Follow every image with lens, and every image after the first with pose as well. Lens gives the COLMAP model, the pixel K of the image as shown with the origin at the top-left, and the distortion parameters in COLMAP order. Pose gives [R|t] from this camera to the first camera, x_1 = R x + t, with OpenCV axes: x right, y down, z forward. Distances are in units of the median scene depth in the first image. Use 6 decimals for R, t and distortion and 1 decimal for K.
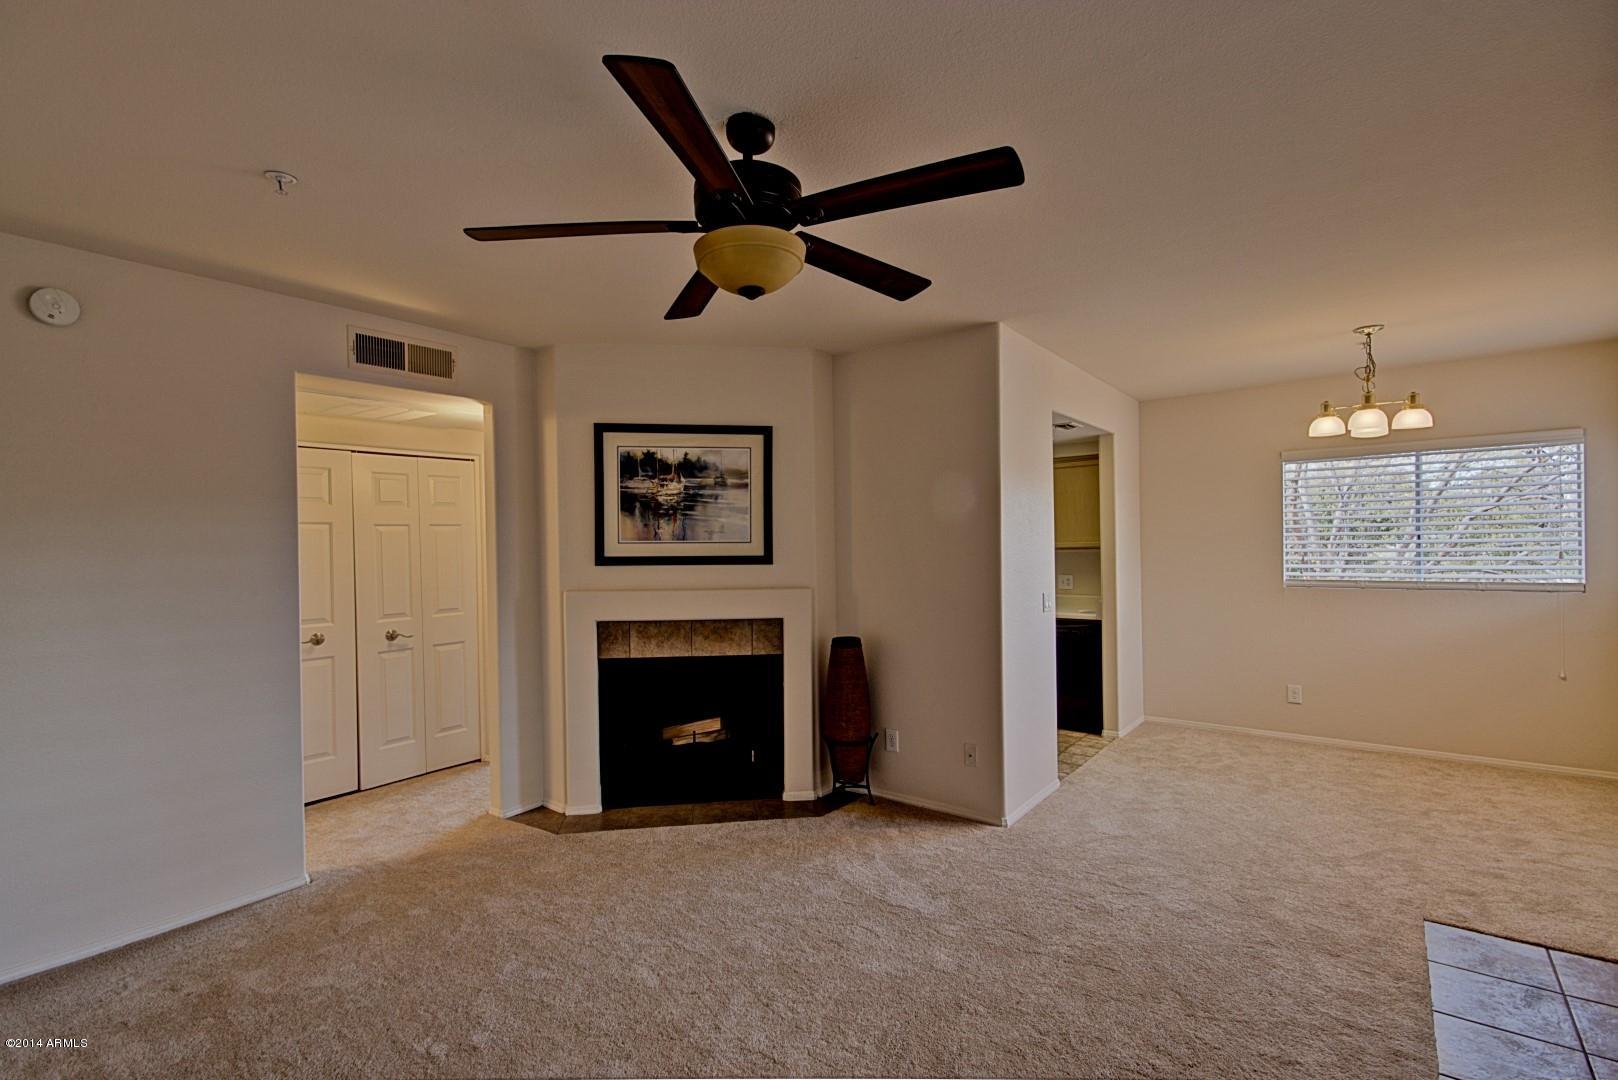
lens RADIAL K [[734.4, 0, 816.7], [0, 734.4, 544.2], [0, 0, 1]] dist [0.022183, -0.003778]
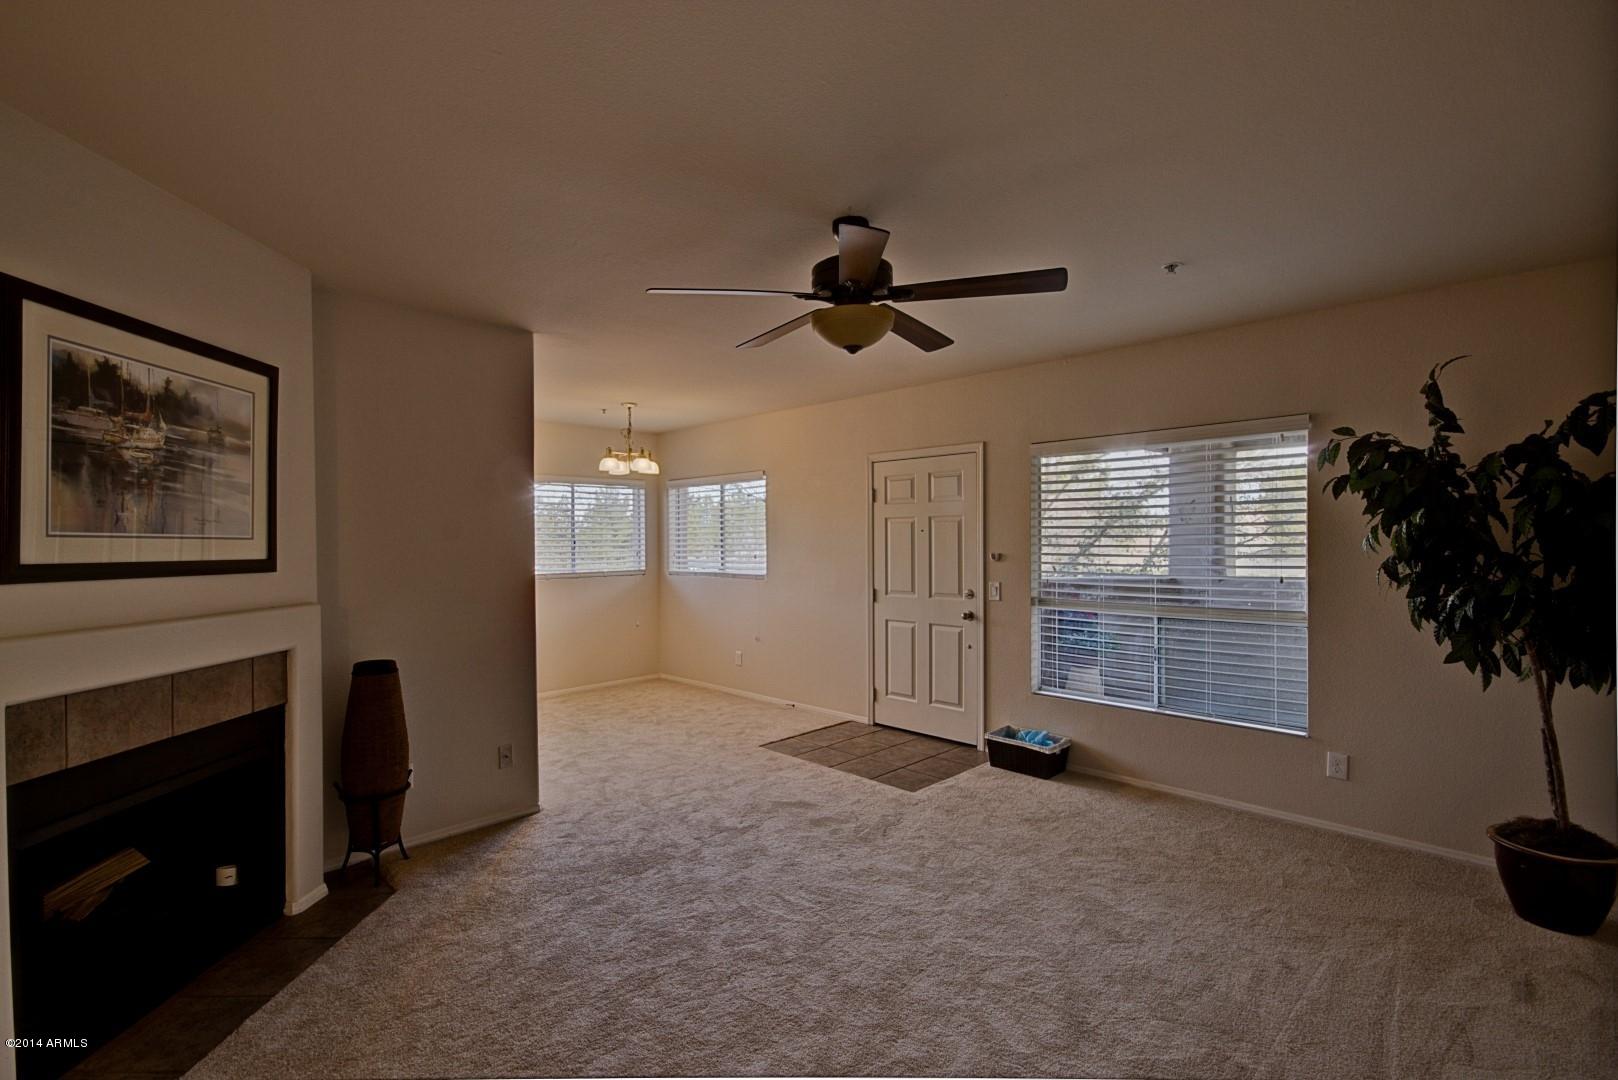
lens RADIAL K [[734.4, 0, 799.2], [0, 734.4, 541.2], [0, 0, 1]] dist [0.022183, -0.003778]
pose [[0.138411, 0.011837, 0.990304, -0.677624], [0.004445, 0.999911, -0.012573, 0.010175], [-0.990365, 0.006142, 0.138346, 0.438250]]
